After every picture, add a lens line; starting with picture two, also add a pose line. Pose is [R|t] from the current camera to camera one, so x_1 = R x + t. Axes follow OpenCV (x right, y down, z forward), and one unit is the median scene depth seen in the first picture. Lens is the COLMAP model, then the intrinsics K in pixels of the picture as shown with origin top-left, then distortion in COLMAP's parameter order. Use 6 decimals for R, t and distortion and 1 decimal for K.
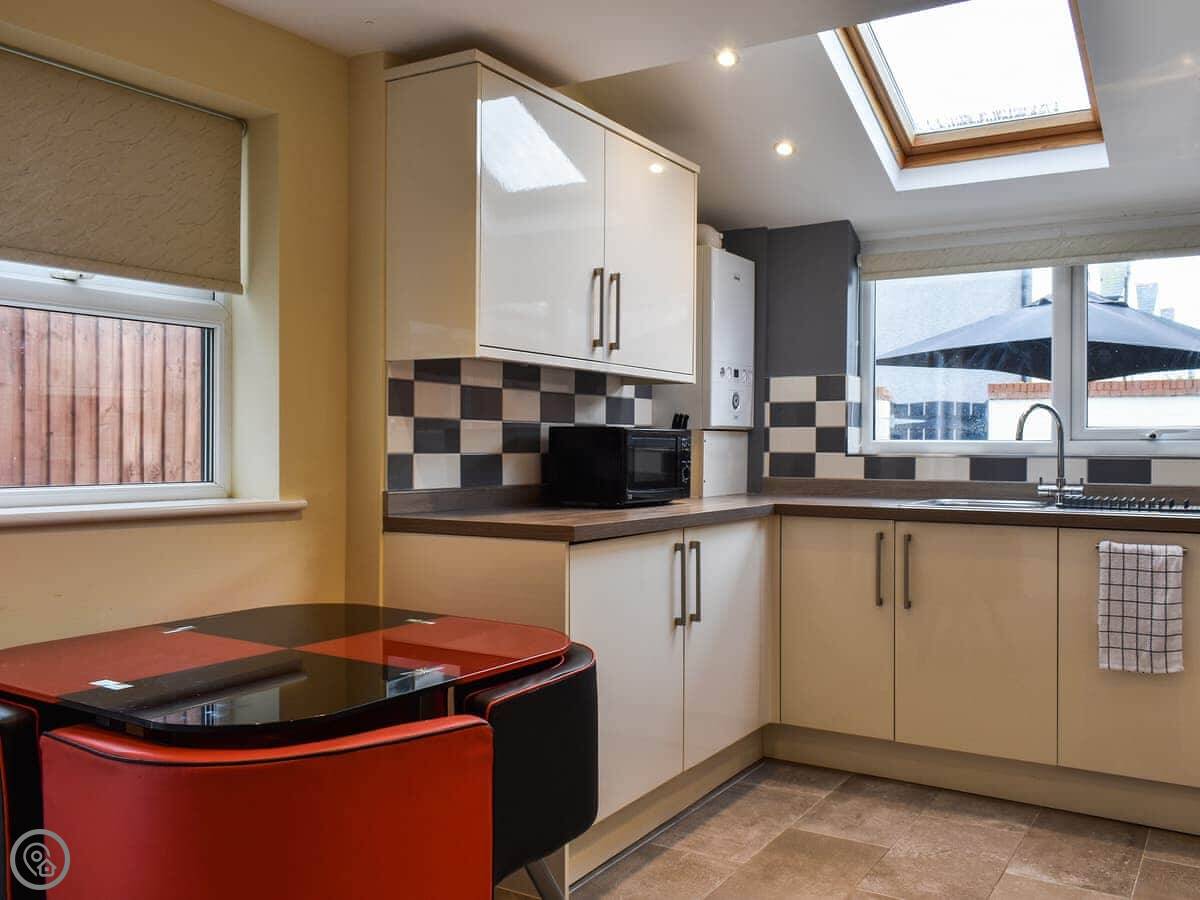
lens RADIAL K [[964.0, 0, 601.6], [0, 964.0, 441.2], [0, 0, 1]] dist [-0.008371, -0.012133]
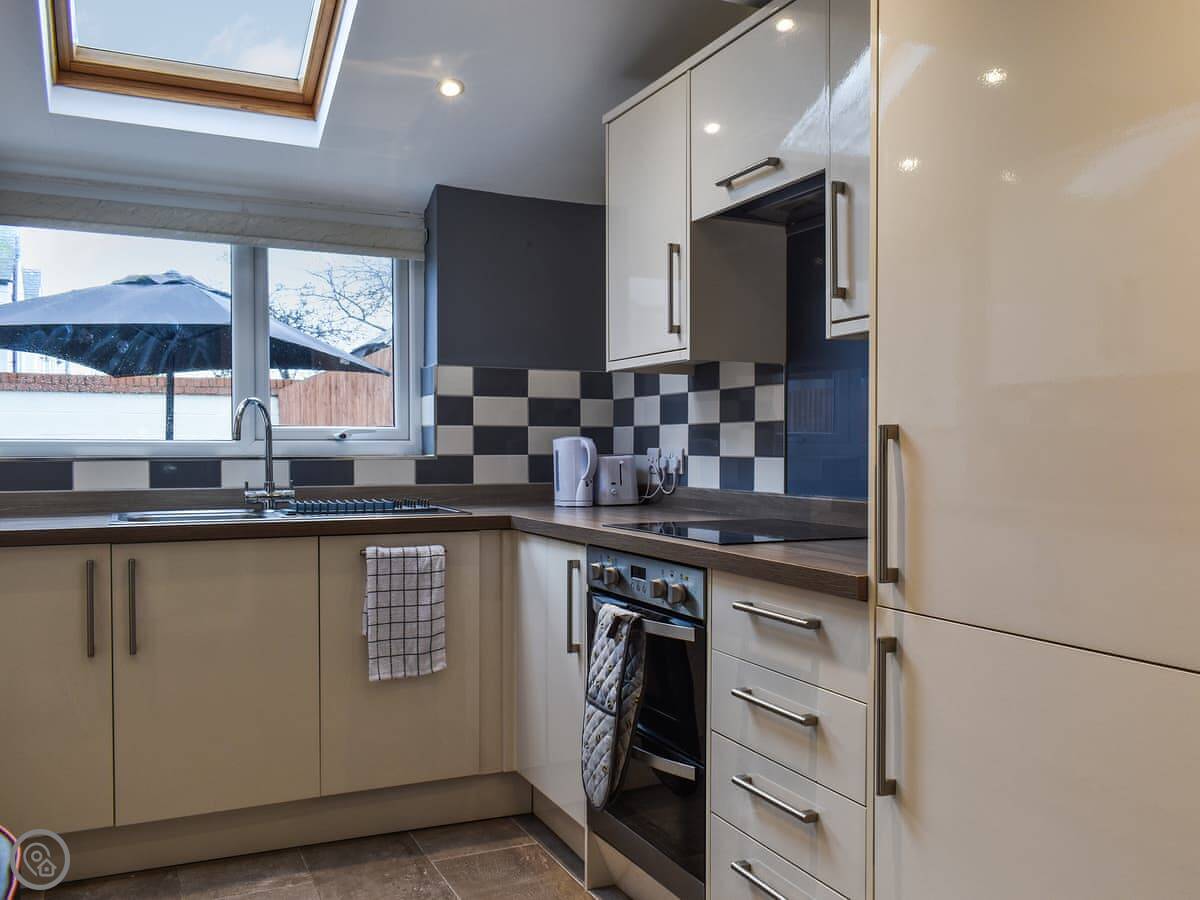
lens RADIAL K [[1060.9, 0, 600.6], [0, 1060.9, 462.5], [0, 0, 1]] dist [0.003619, -0.008776]
pose [[0.536330, -0.019198, 0.843790, -0.228603], [-0.000927, 0.999727, 0.023335, -0.004098], [-0.844008, -0.013297, 0.536166, 0.235923]]
